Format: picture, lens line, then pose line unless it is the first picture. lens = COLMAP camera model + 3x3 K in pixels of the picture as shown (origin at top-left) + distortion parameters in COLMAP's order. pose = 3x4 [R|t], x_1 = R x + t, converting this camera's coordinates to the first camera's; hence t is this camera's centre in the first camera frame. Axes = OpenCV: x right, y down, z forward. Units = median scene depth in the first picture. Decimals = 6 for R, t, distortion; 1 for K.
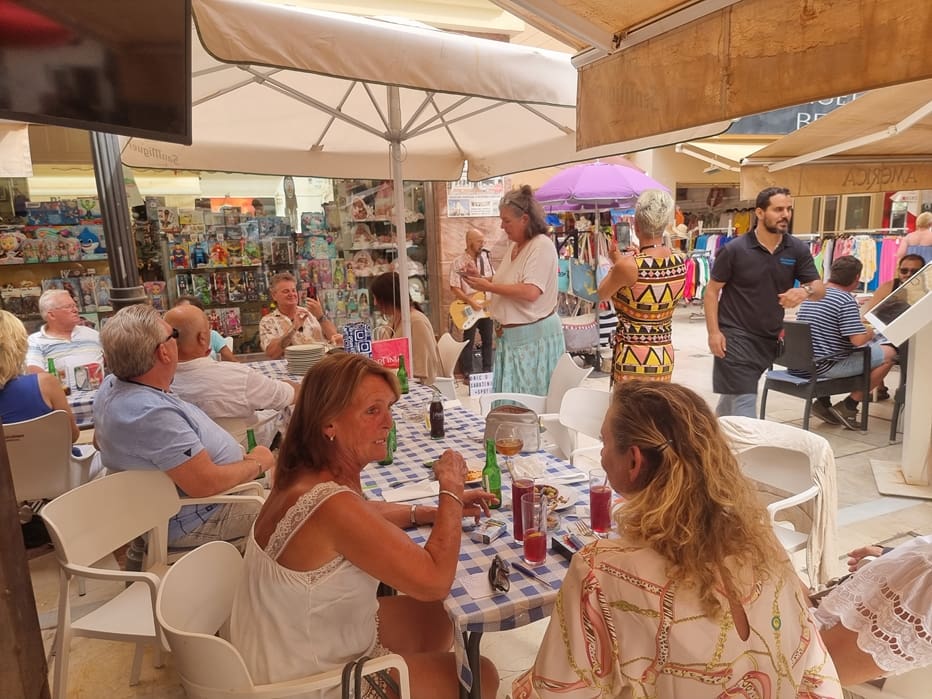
lens RADIAL K [[660.7, 0, 466.0], [0, 660.7, 349.5], [0, 0, 1]] dist [0.004333, 0.001584]
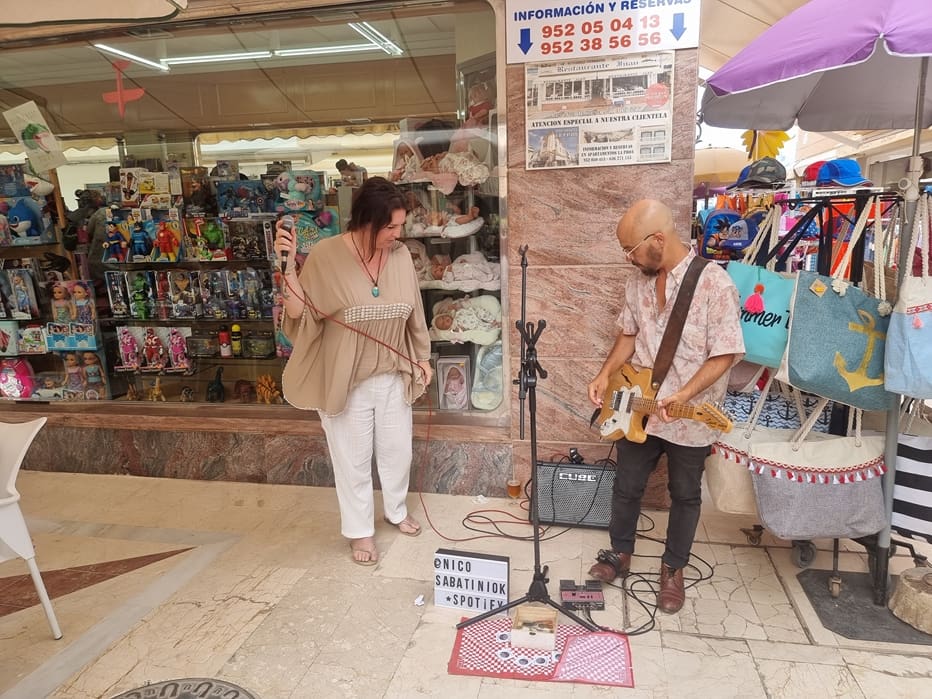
lens RADIAL K [[660.7, 0, 466.0], [0, 660.7, 349.5], [0, 0, 1]] dist [0.004333, 0.001584]
pose [[0.815582, 0.114700, -0.567159, 0.217236], [-0.101408, 0.993320, 0.055060, -0.101214], [0.569686, 0.012608, 0.821766, 0.622993]]
